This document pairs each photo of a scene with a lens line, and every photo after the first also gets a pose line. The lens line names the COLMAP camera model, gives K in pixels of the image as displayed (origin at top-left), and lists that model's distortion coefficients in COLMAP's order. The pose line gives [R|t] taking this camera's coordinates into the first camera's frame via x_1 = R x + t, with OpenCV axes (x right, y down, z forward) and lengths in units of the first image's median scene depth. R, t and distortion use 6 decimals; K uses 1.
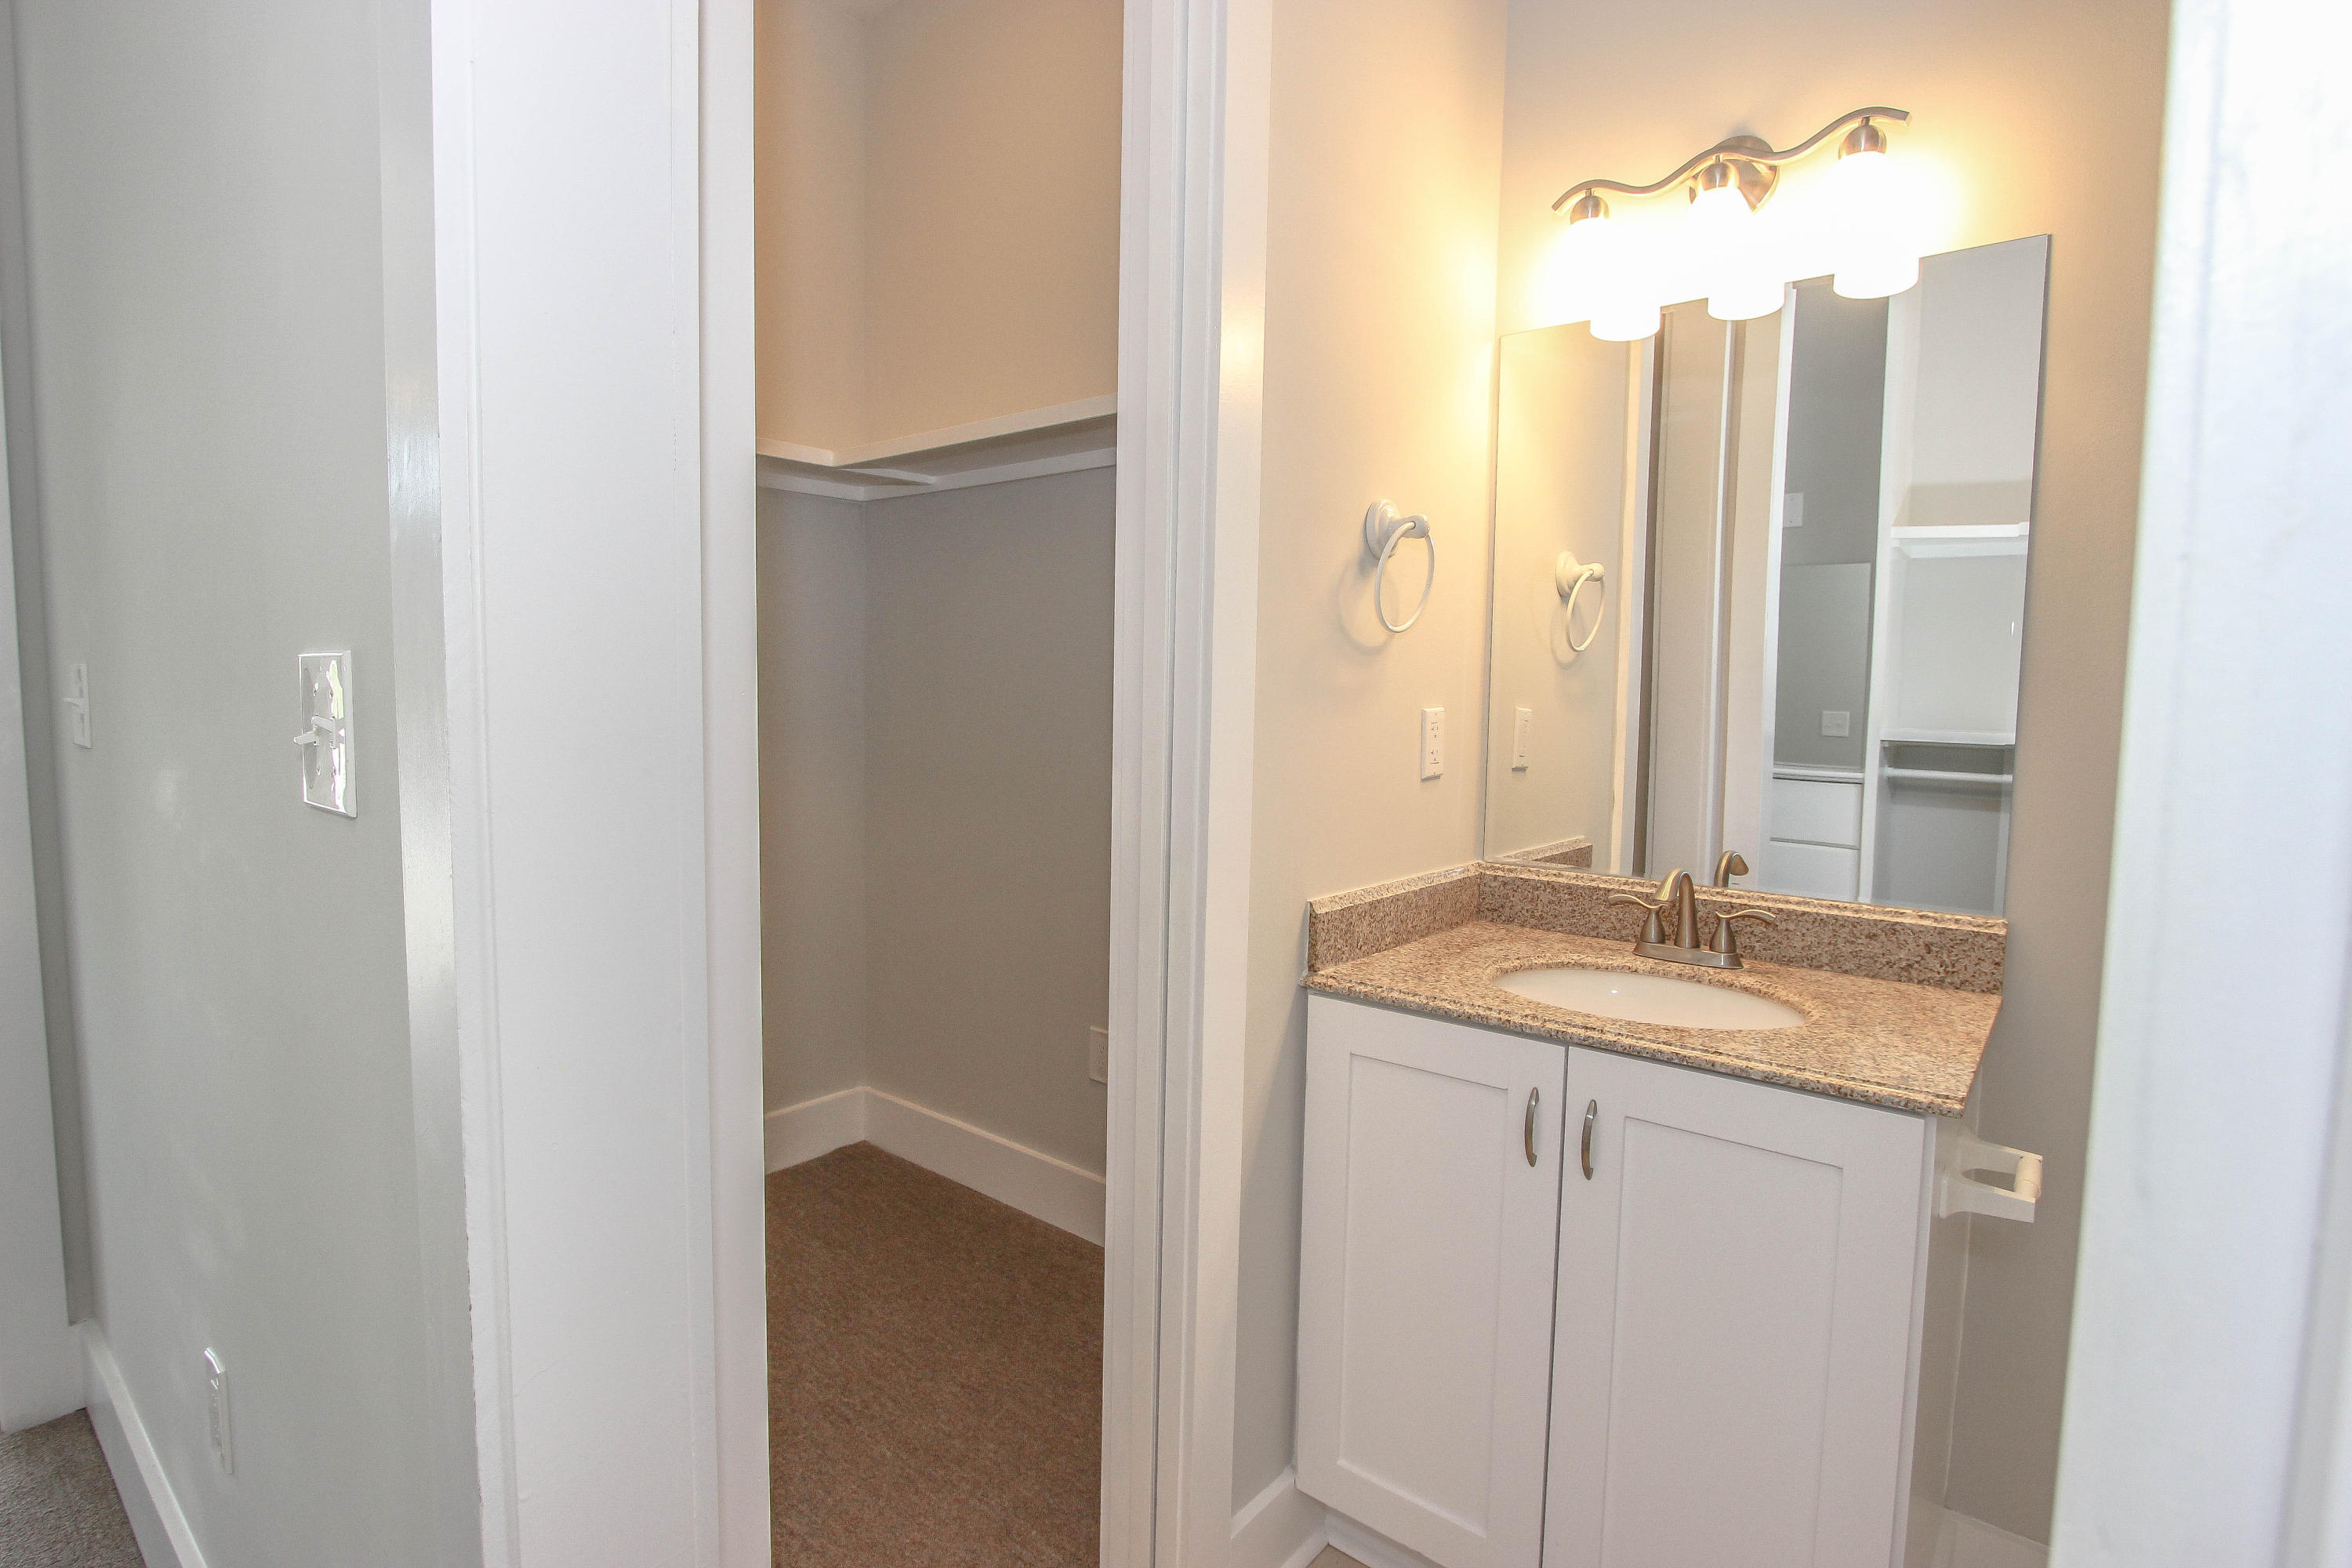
lens RADIAL K [[1149.7, 0, 1171.6], [0, 1149.7, 780.1], [0, 0, 1]] dist [-0.005293, -0.001588]
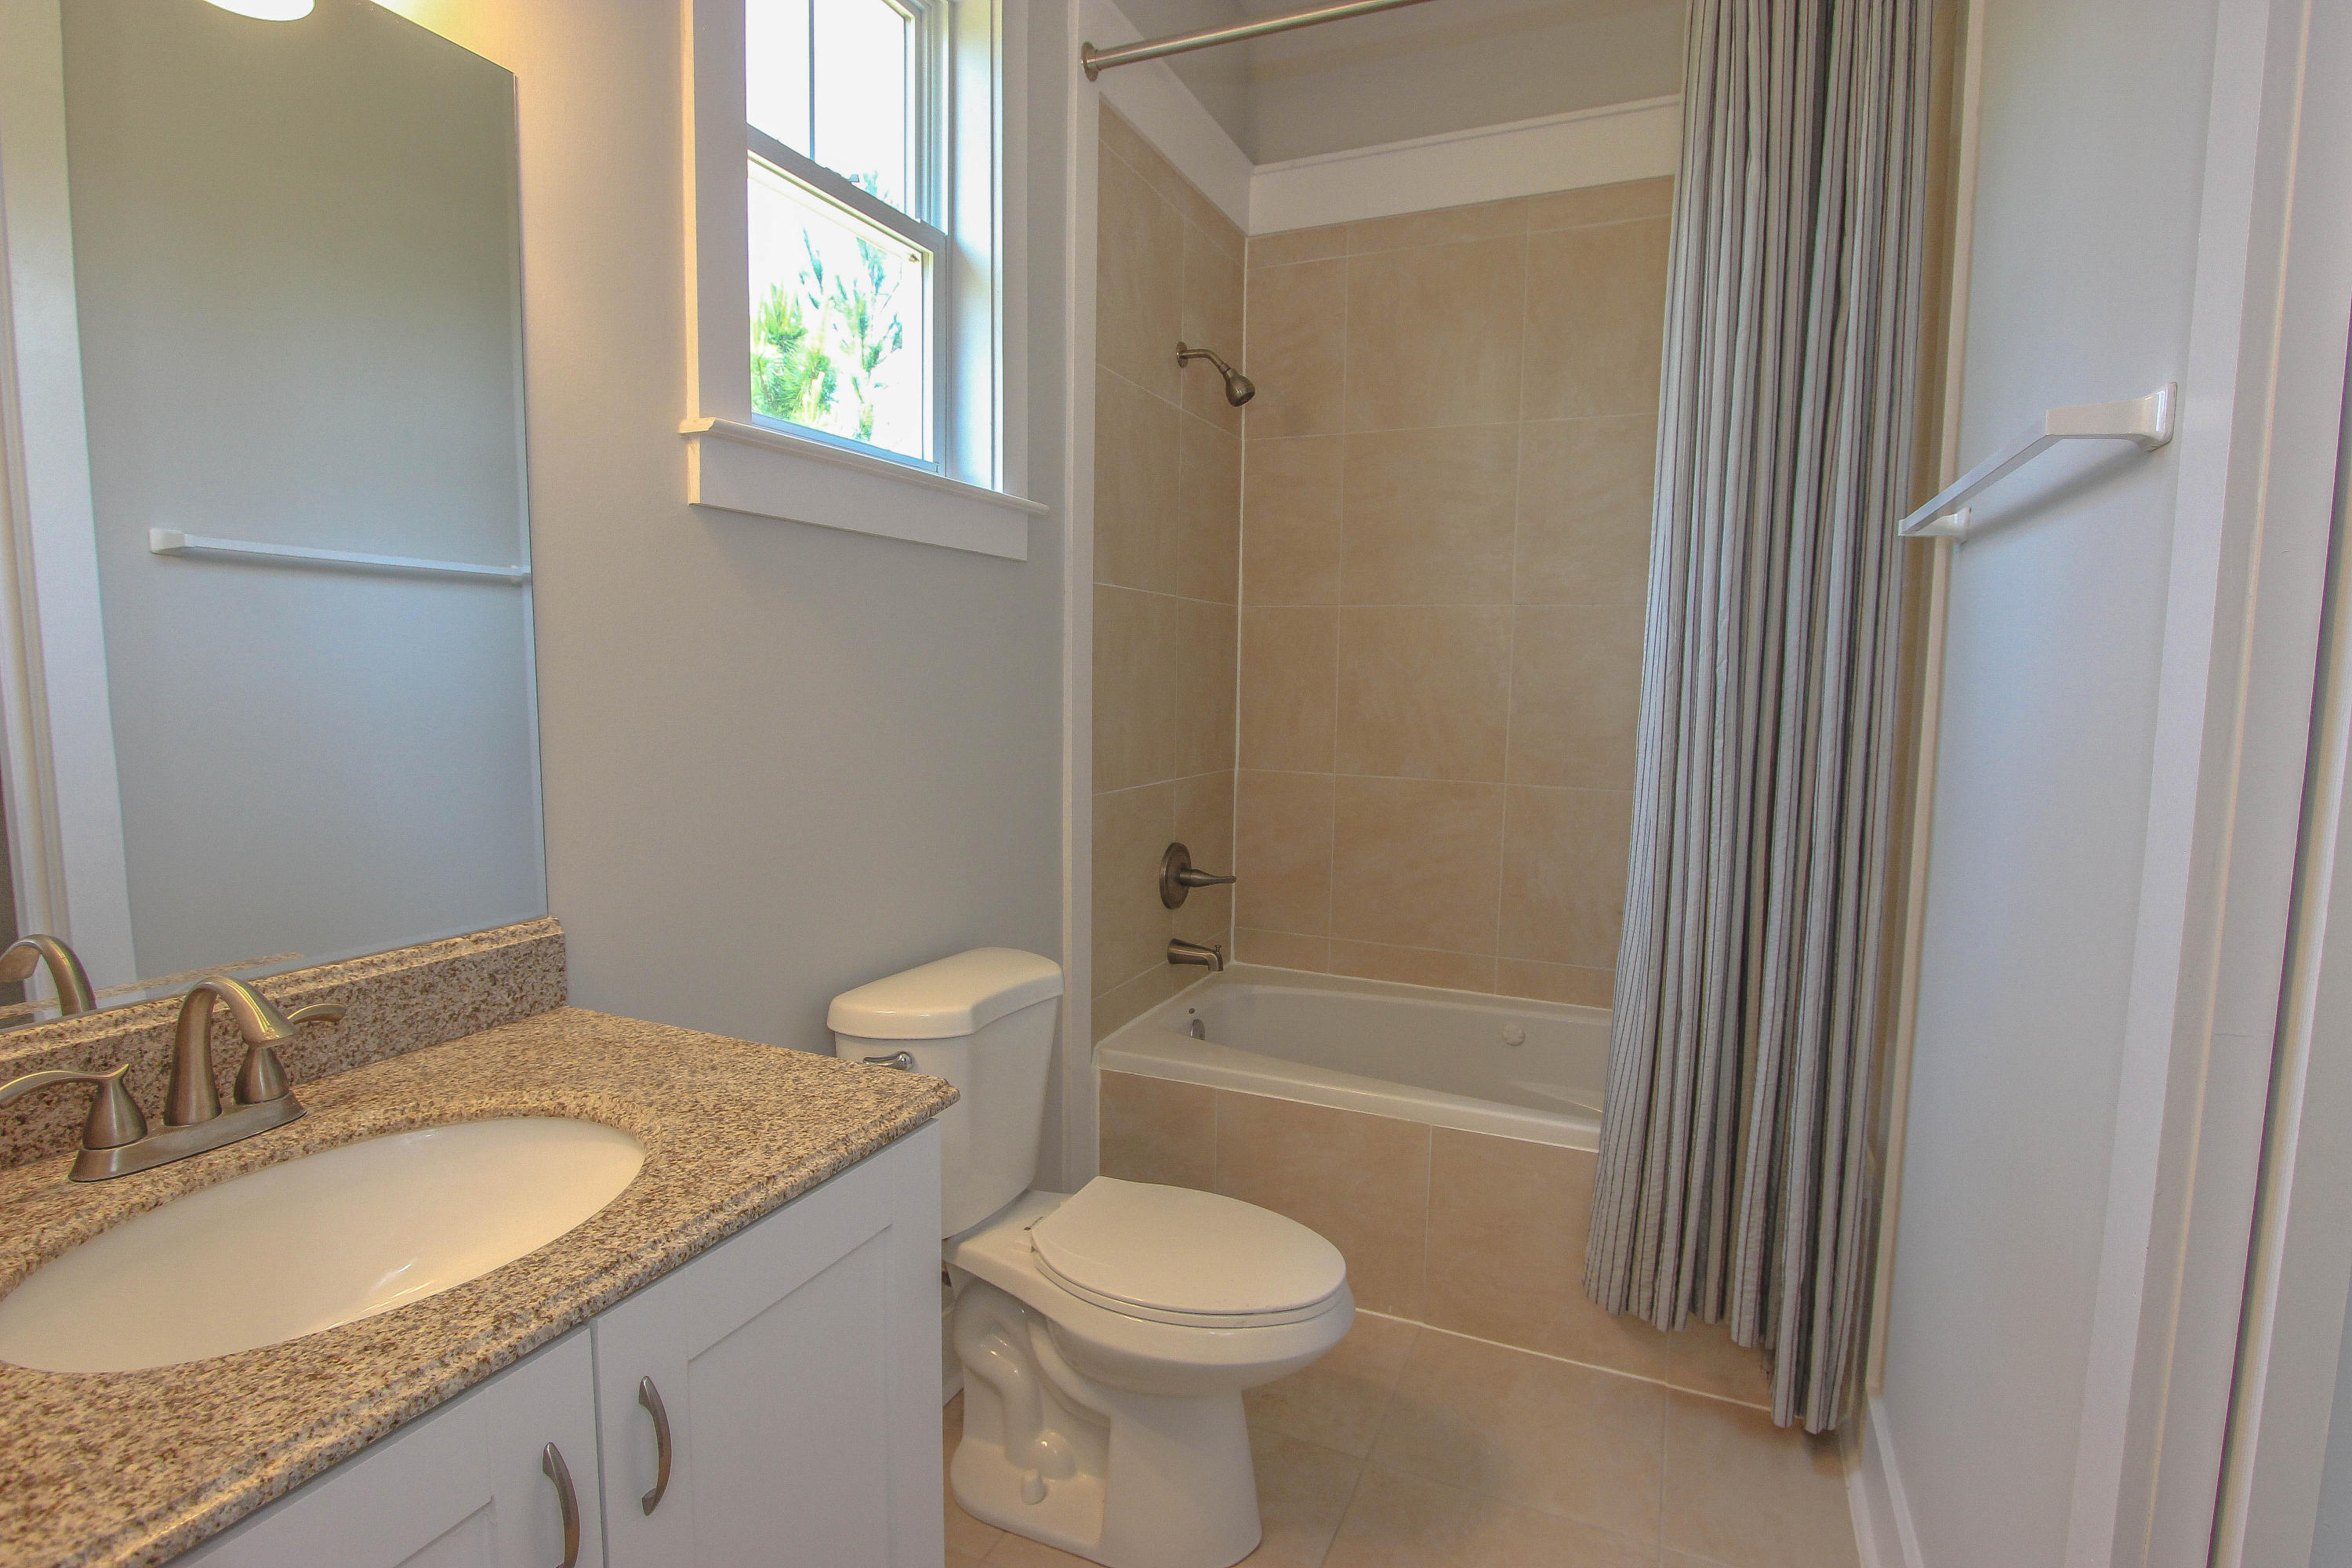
lens RADIAL K [[1149.7, 0, 1175.4], [0, 1149.7, 780.8], [0, 0, 1]] dist [-0.005293, -0.001588]
pose [[-0.243051, -0.116843, 0.962951, -0.171589], [0.059754, 0.989030, 0.135090, -0.059951], [-0.968171, 0.090374, -0.233403, 0.725198]]
